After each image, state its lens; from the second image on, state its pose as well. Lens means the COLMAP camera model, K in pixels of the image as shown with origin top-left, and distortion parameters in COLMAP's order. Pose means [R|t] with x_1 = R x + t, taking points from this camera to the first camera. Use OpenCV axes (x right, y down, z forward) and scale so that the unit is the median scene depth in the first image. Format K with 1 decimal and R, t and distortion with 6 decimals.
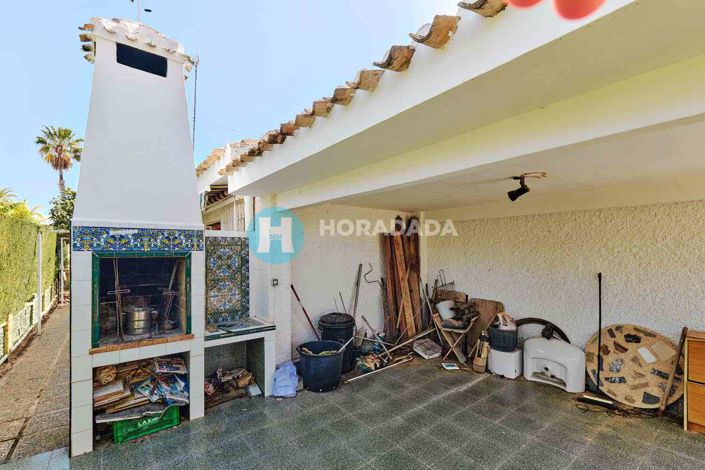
lens RADIAL K [[320.0, 0, 360.2], [0, 320.0, 253.2], [0, 0, 1]] dist [-0.003384, -0.000392]
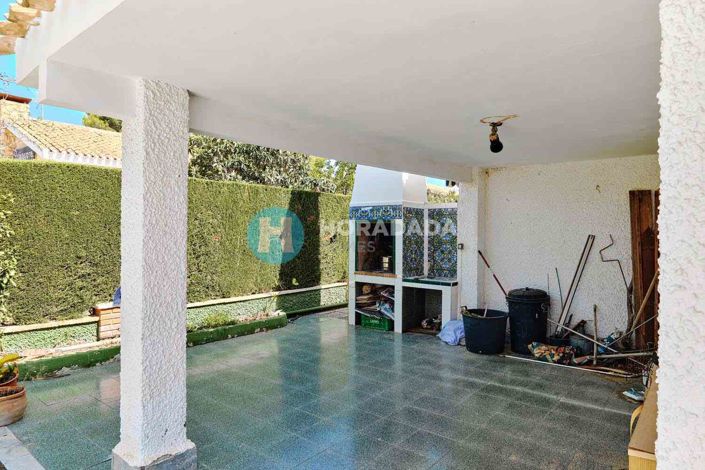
lens RADIAL K [[430.0, 0, 353.1], [0, 430.0, 230.9], [0, 0, 1]] dist [0.002043, 0.000243]
pose [[0.224603, 0.009128, -0.974408, 1.404013], [-0.011710, 0.999909, 0.006667, 0.037768], [0.974380, 0.009913, 0.224690, 0.358005]]
